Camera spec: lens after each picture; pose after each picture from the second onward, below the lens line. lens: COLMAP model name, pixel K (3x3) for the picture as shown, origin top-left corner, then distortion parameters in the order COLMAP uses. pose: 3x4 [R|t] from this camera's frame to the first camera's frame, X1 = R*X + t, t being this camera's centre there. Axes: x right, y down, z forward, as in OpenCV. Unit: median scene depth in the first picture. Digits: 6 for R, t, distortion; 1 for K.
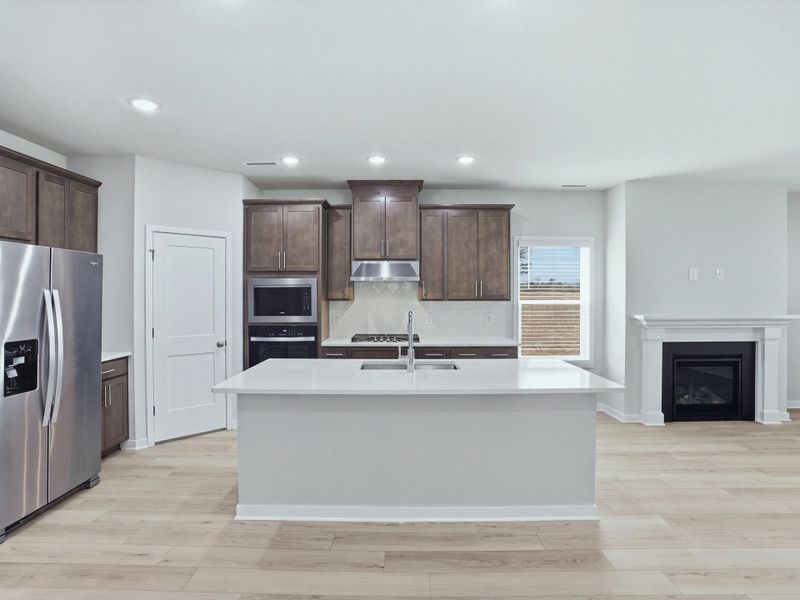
lens RADIAL K [[435.1, 0, 396.3], [0, 435.1, 295.8], [0, 0, 1]] dist [-0.038362, 0.001413]
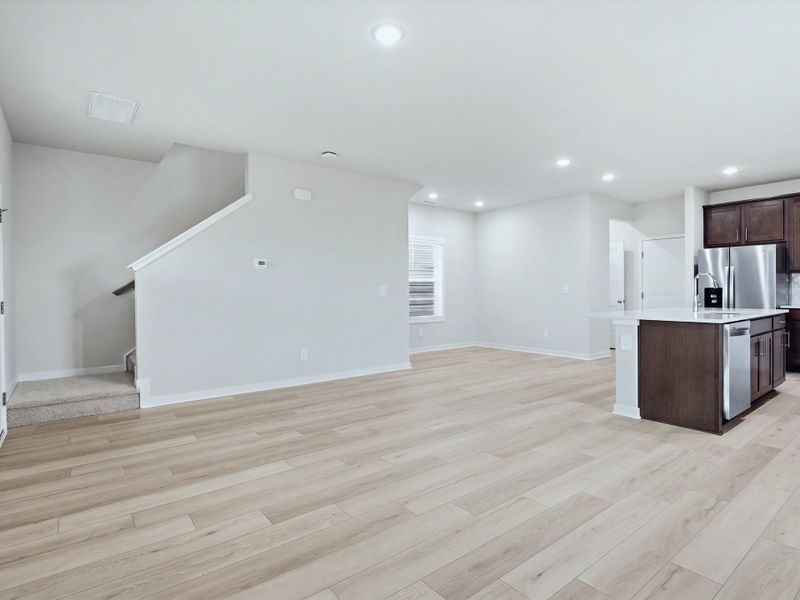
lens RADIAL K [[427.7, 0, 401.6], [0, 427.7, 293.7], [0, 0, 1]] dist [-0.001497, 0.002182]
pose [[-0.788474, 0.010247, -0.614982, 1.113650], [0.004467, 0.999930, 0.010933, 0.056075], [0.615051, 0.005873, -0.788465, 0.977644]]
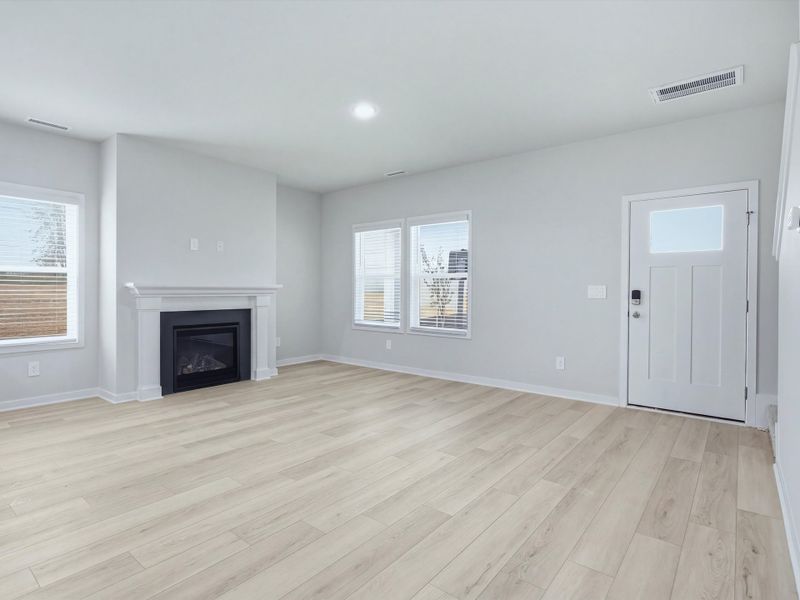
lens RADIAL K [[427.7, 0, 401.6], [0, 427.7, 293.7], [0, 0, 1]] dist [-0.001497, 0.002182]
pose [[0.617726, -0.001053, 0.786393, 0.201393], [-0.002929, 0.999989, 0.003641, 0.062149], [-0.786388, -0.004553, 0.617716, -0.019630]]
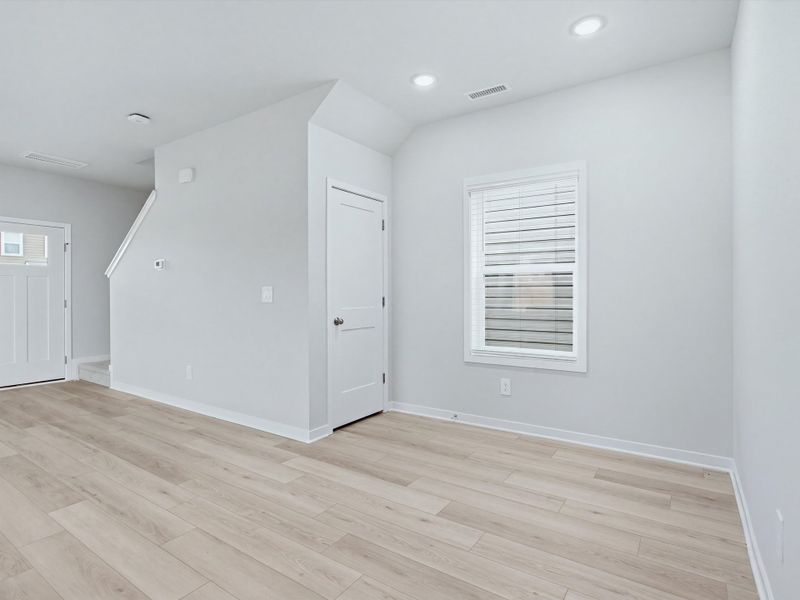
lens RADIAL K [[427.7, 0, 401.6], [0, 427.7, 293.7], [0, 0, 1]] dist [-0.001497, 0.002182]
pose [[-0.828895, 0.000730, 0.559404, -0.267465], [0.007210, 0.999930, 0.009378, 0.052823], [-0.559358, 0.011806, -0.828842, 0.438491]]
